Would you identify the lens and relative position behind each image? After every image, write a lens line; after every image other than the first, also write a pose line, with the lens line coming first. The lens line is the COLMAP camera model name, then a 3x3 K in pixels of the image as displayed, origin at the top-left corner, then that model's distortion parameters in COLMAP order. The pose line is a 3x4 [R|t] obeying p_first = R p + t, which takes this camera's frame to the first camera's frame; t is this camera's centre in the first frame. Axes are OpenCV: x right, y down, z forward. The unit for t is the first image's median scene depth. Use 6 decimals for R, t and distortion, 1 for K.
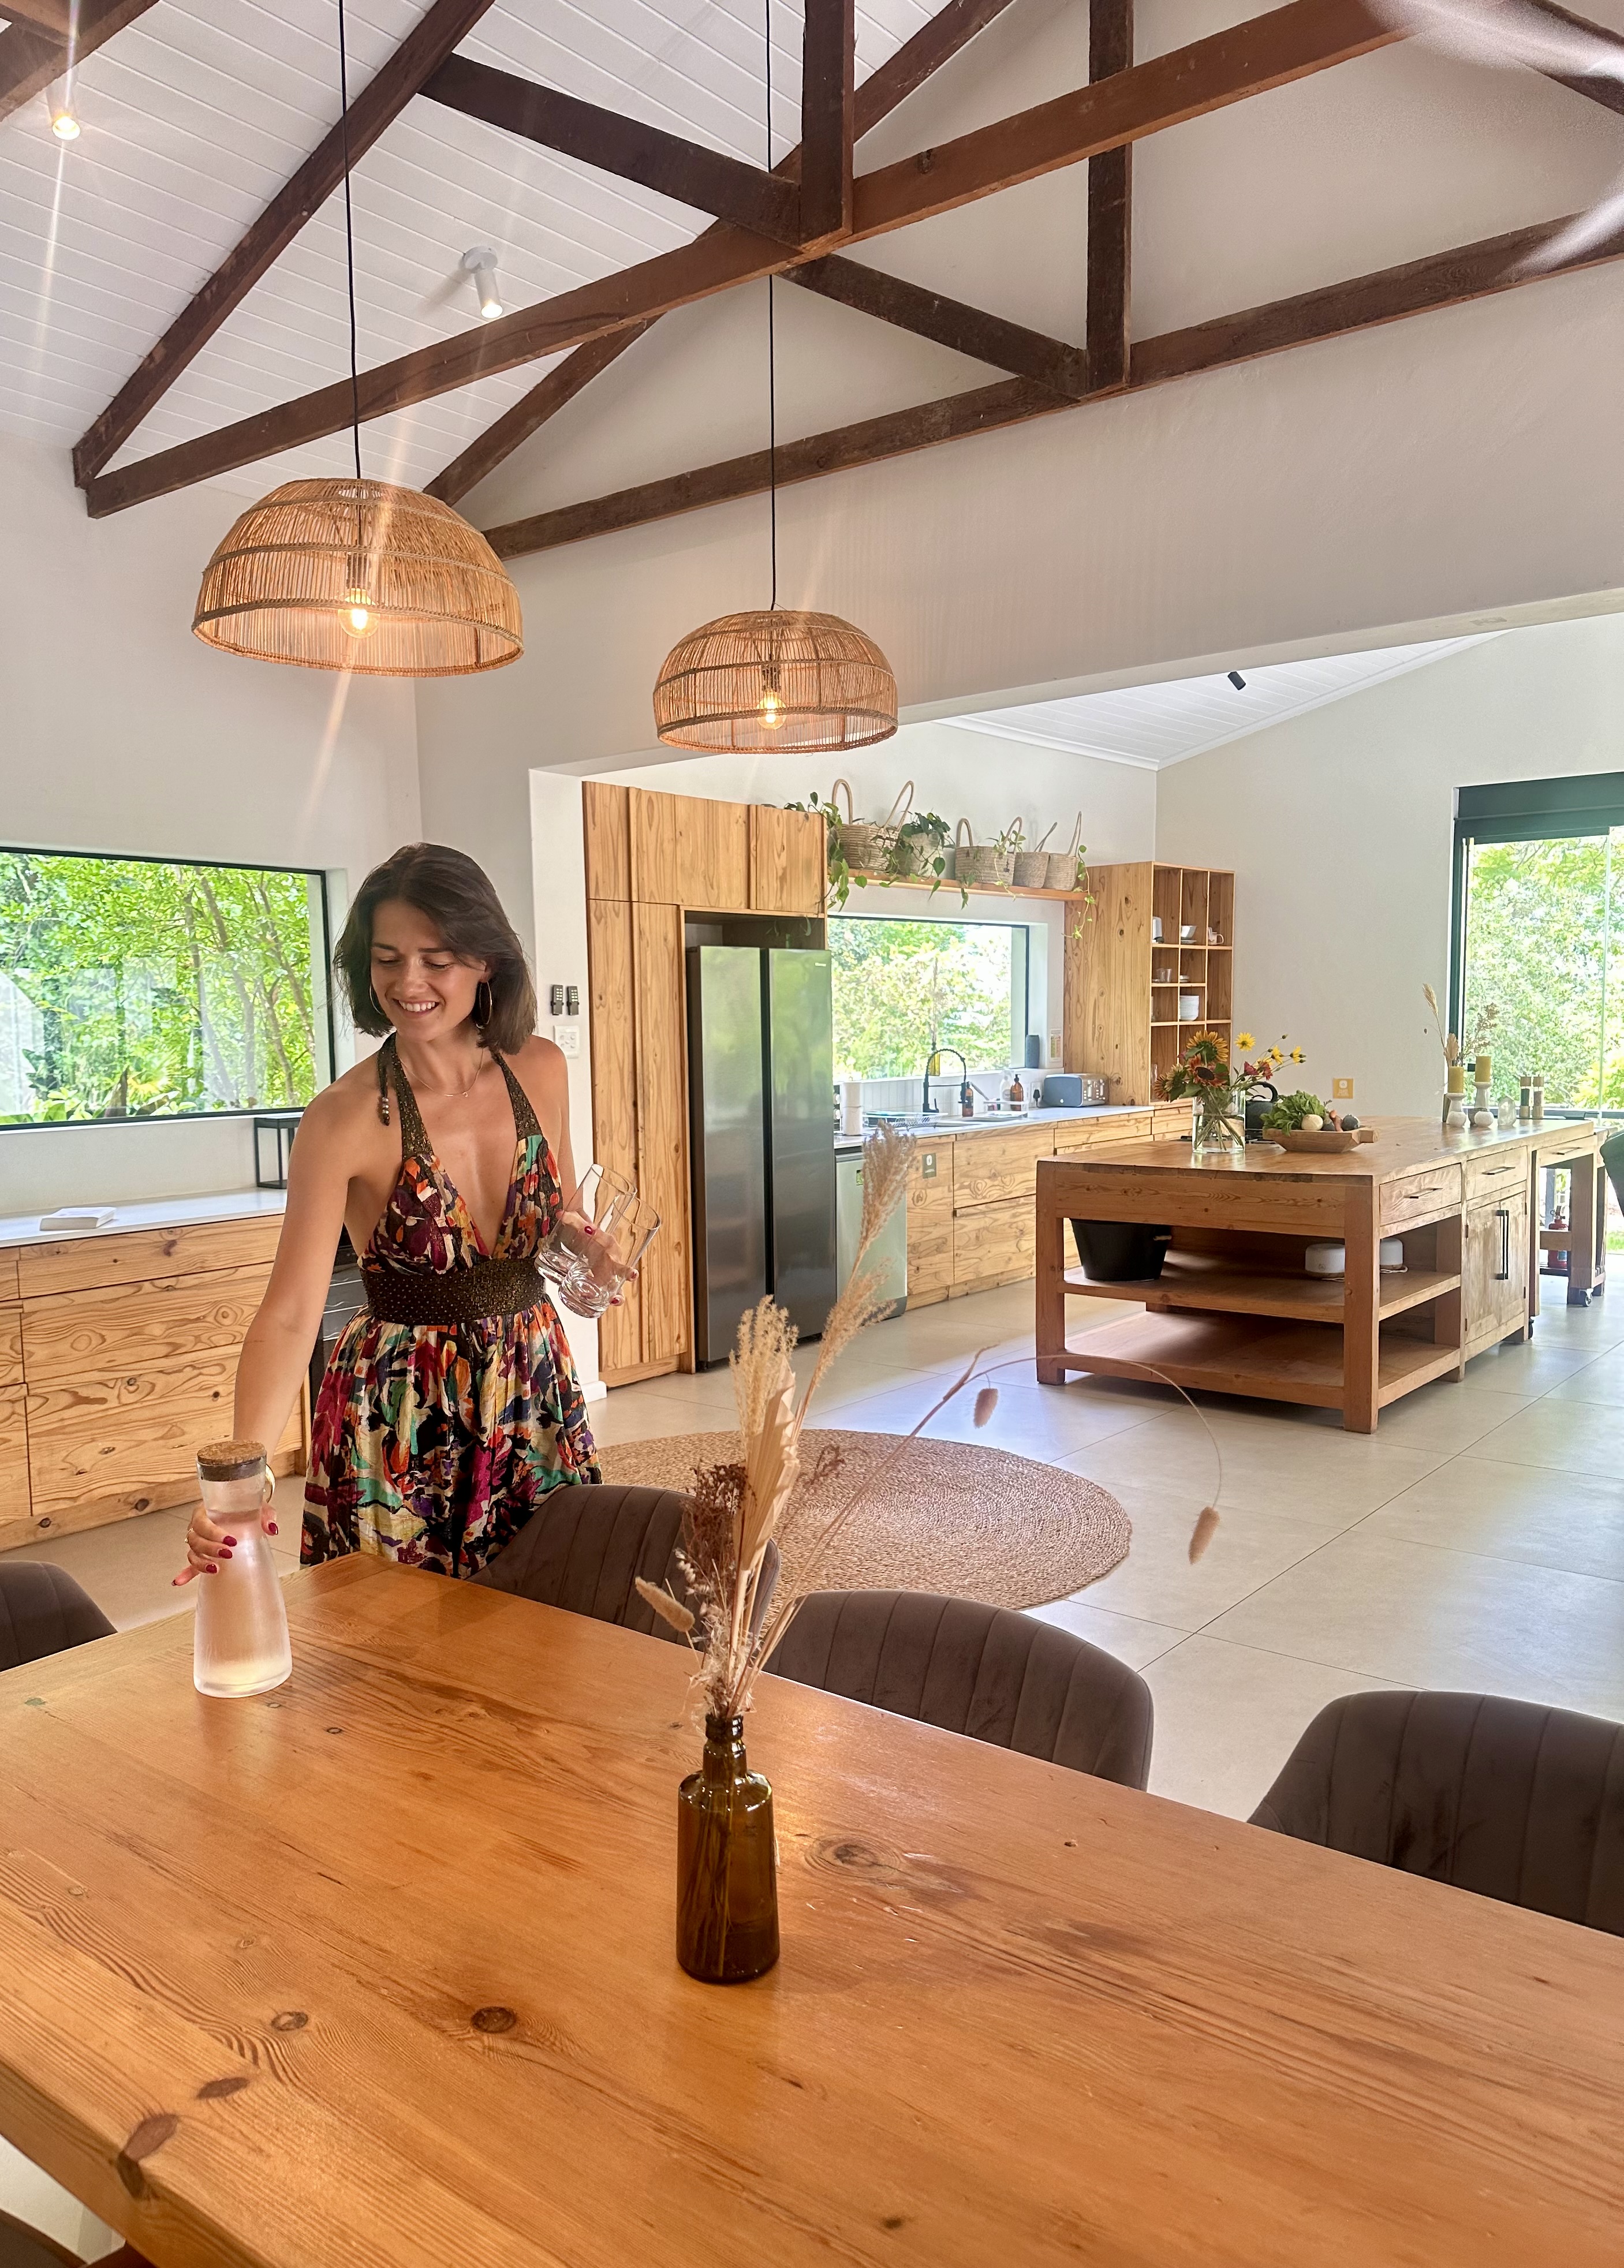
lens RADIAL K [[1643.6, 0, 812.0], [0, 1643.6, 1134.0], [0, 0, 1]] dist [0.003736, 0.000532]
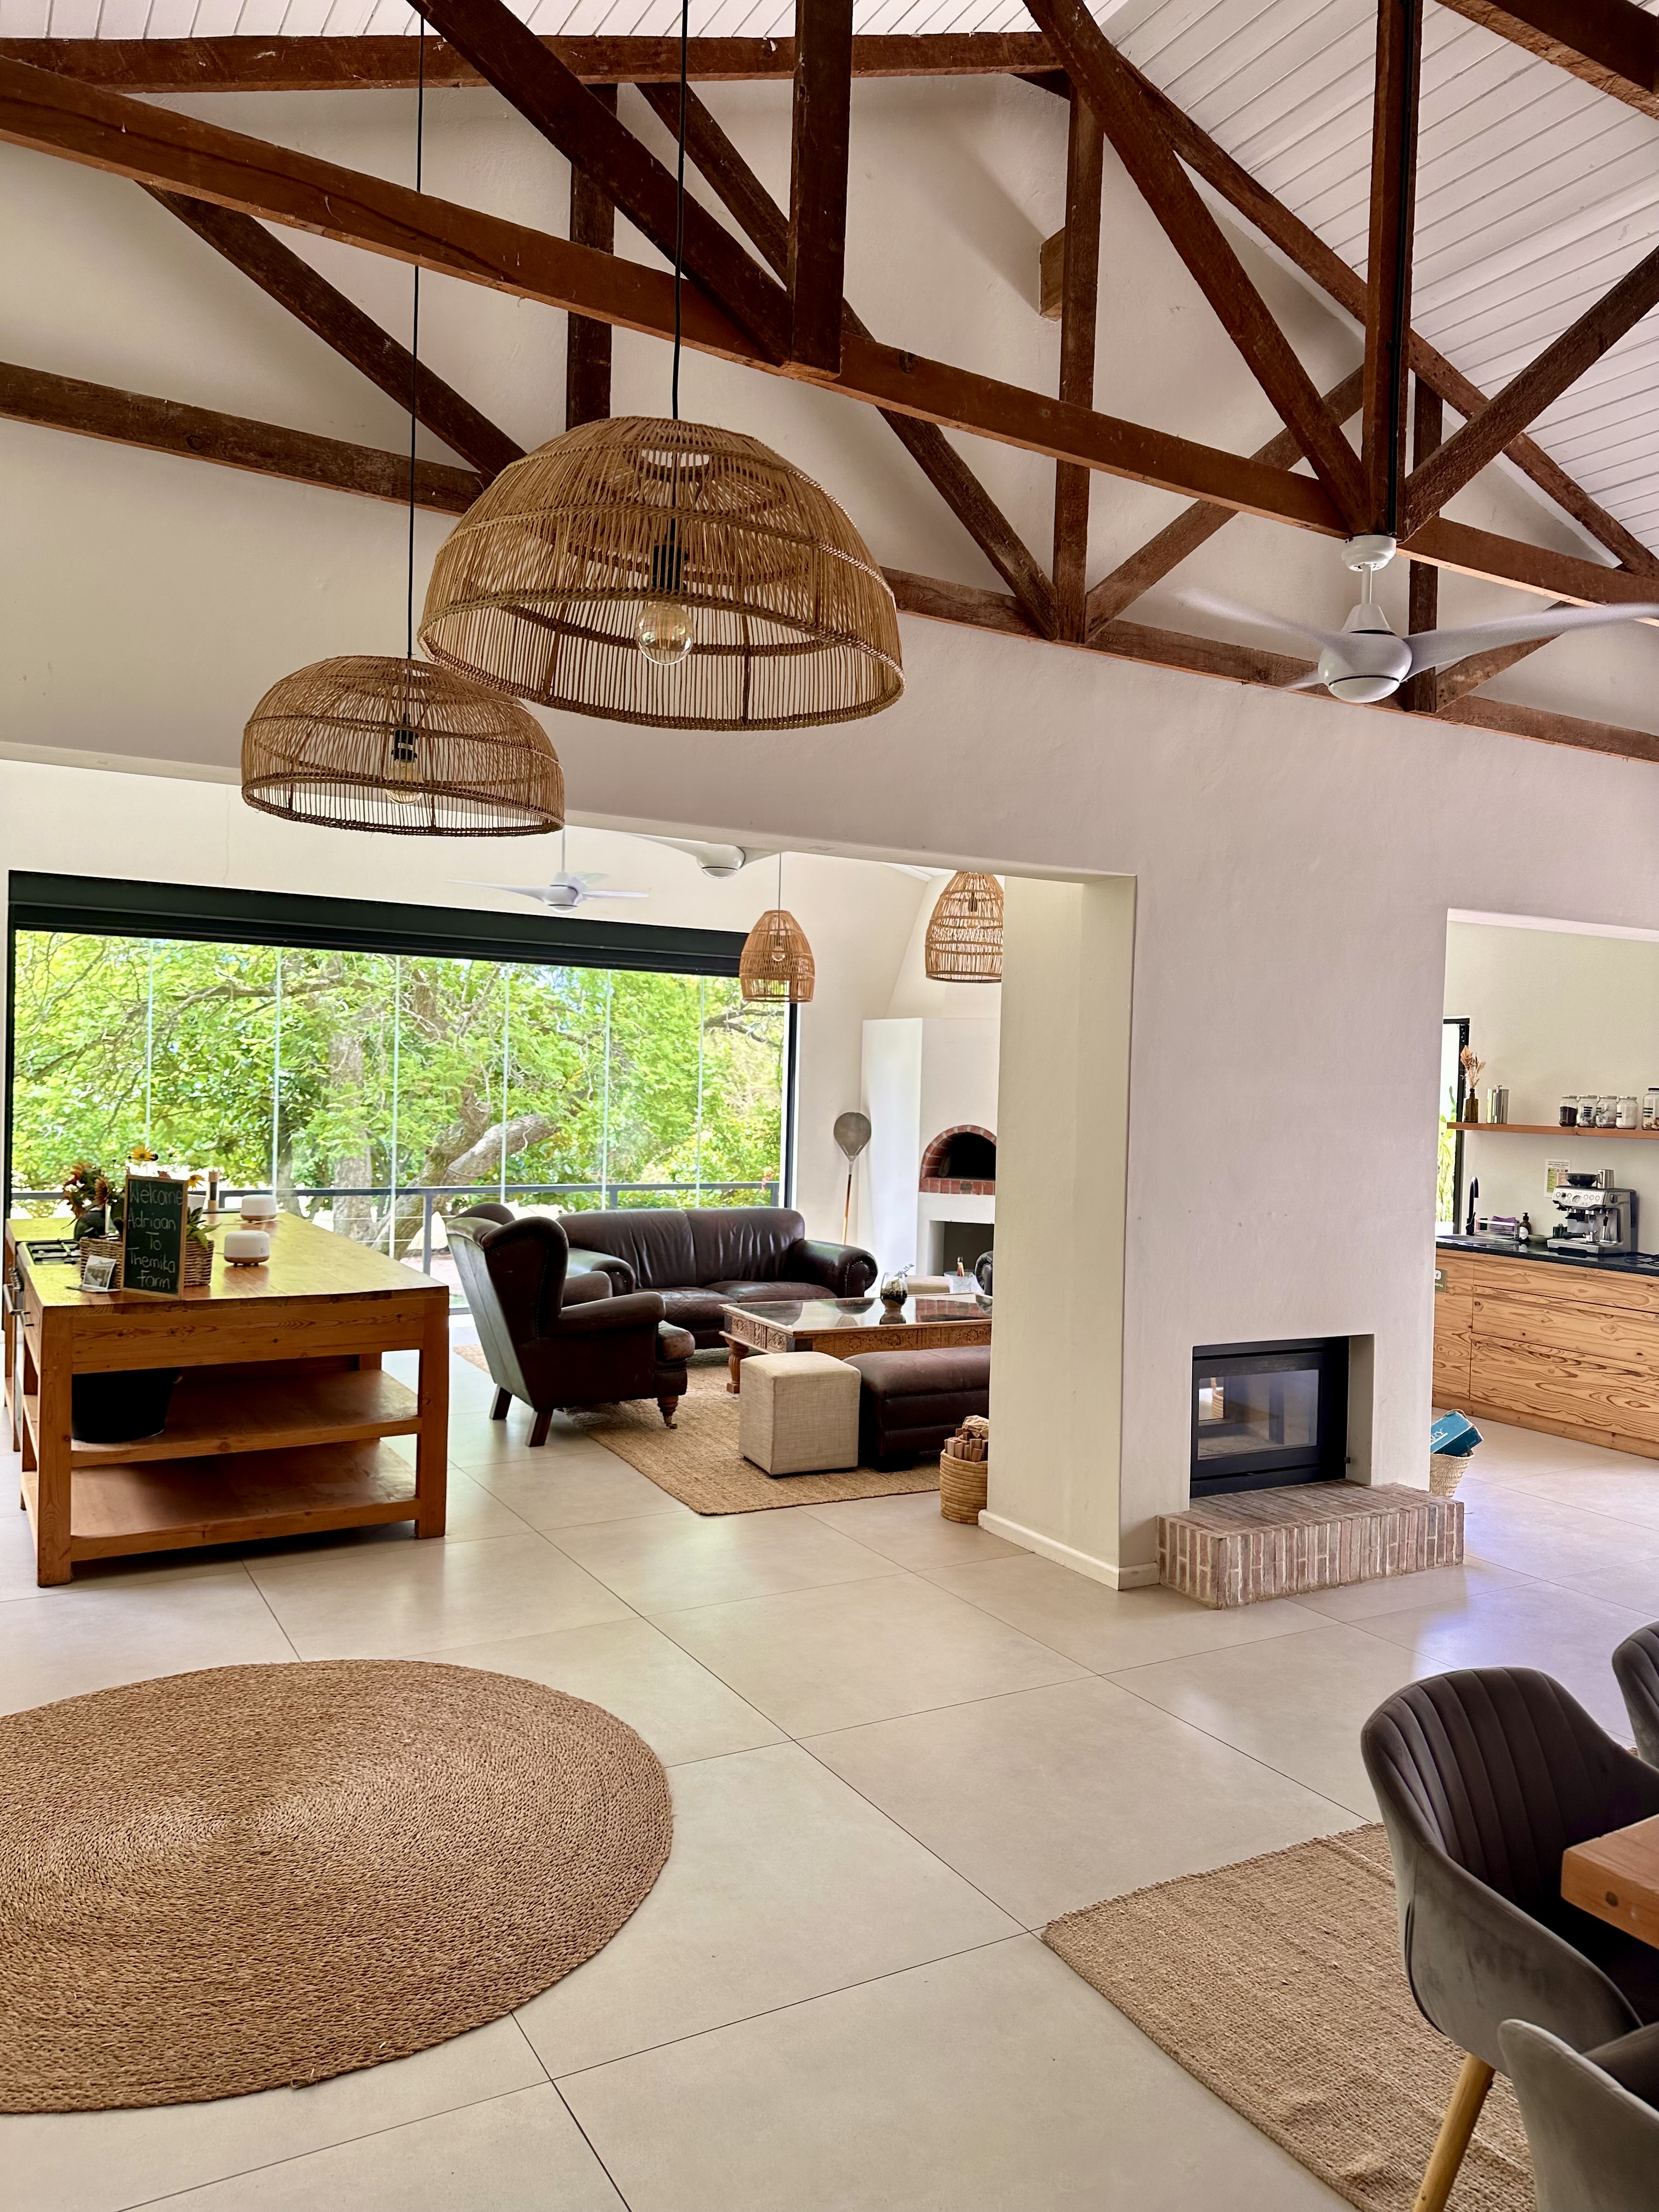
lens RADIAL K [[1612.7, 0, 829.5], [0, 1612.7, 1106.0], [0, 0, 1]] dist [0.001997, 0.000247]
pose [[0.378718, 0.001084, 0.925511, -0.427571], [0.043924, 0.998851, -0.019143, -0.048447], [-0.924469, 0.047902, 0.378236, 0.321447]]
